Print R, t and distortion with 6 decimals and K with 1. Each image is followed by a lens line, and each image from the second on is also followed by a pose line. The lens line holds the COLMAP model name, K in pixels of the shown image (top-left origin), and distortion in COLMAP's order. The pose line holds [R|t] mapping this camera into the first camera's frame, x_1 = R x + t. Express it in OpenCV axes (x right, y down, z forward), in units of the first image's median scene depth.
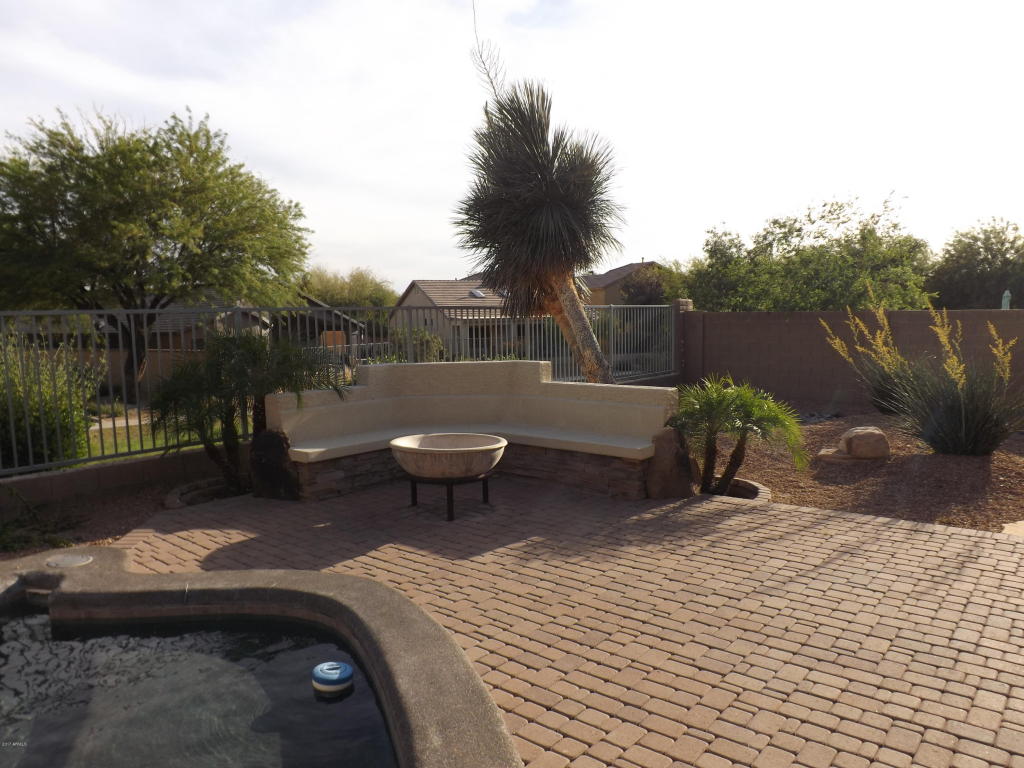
lens RADIAL K [[728.4, 0, 486.1], [0, 728.4, 385.3], [0, 0, 1]] dist [-0.052664, -0.000375]
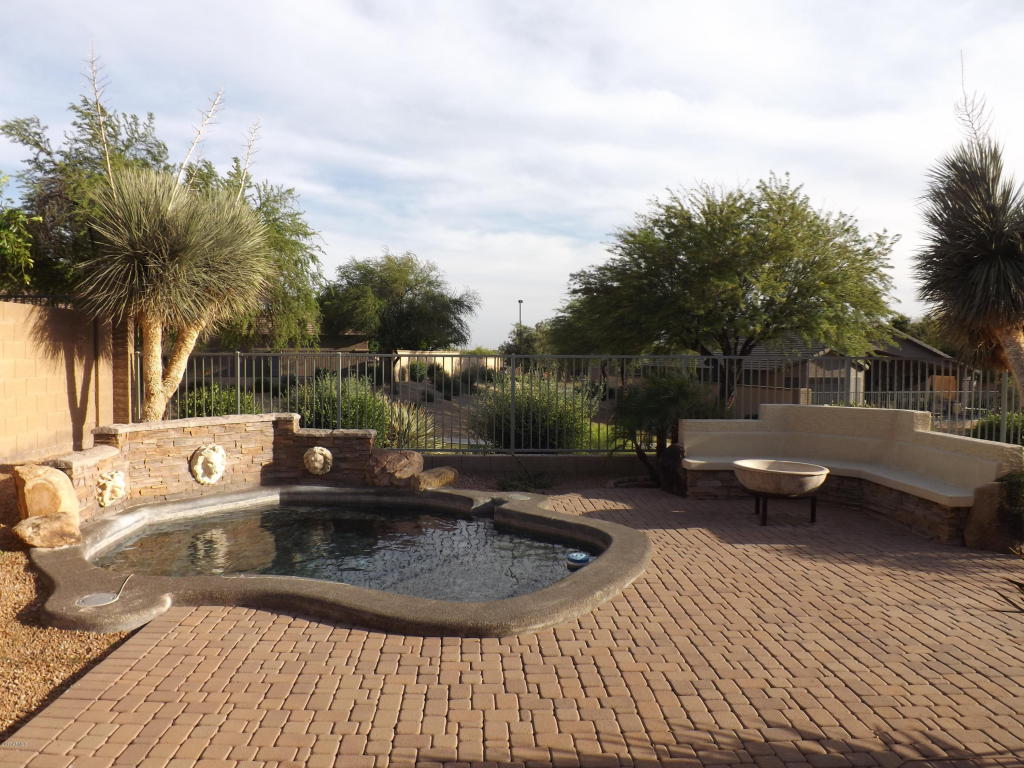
lens RADIAL K [[720.0, 0, 473.7], [0, 720.0, 383.2], [0, 0, 1]] dist [-0.059844, 0.025669]
pose [[0.648717, 0.047385, -0.759553, 0.513647], [-0.088618, 0.995974, -0.013552, -0.002399], [0.755853, 0.076101, 0.650304, -0.208449]]
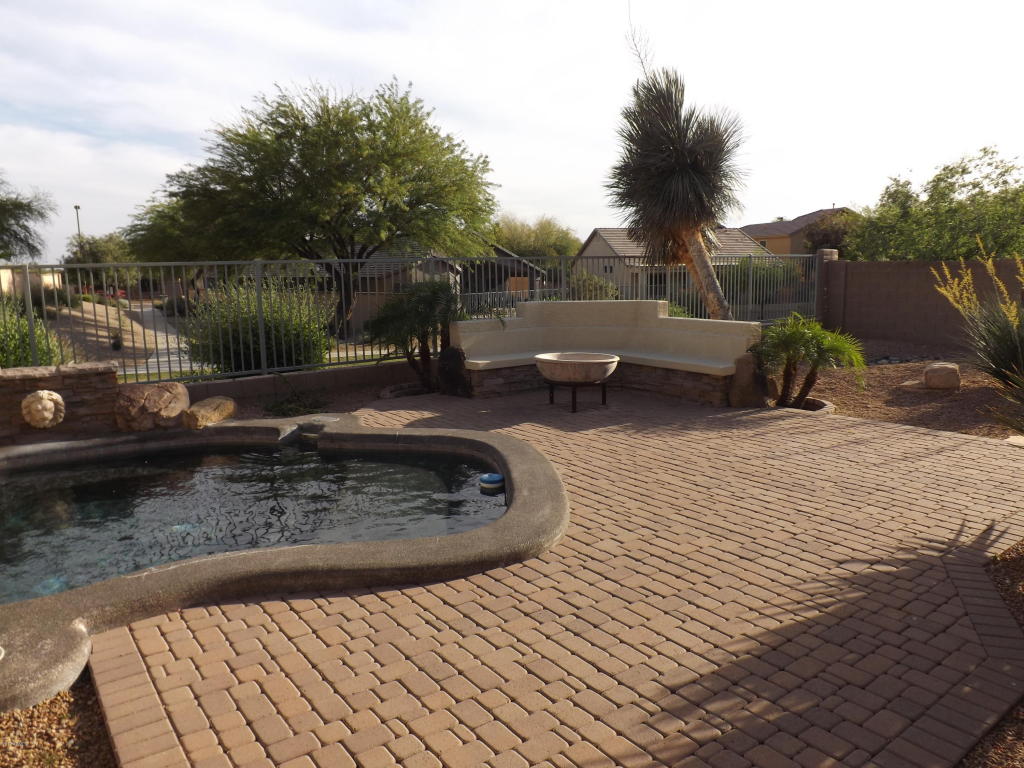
lens RADIAL K [[728.4, 0, 486.1], [0, 728.4, 385.3], [0, 0, 1]] dist [-0.052664, -0.000375]
pose [[0.967203, 0.041483, -0.250593, 0.123555], [-0.023402, 0.996931, 0.074705, 0.030648], [0.252922, -0.066391, 0.965206, -0.352536]]
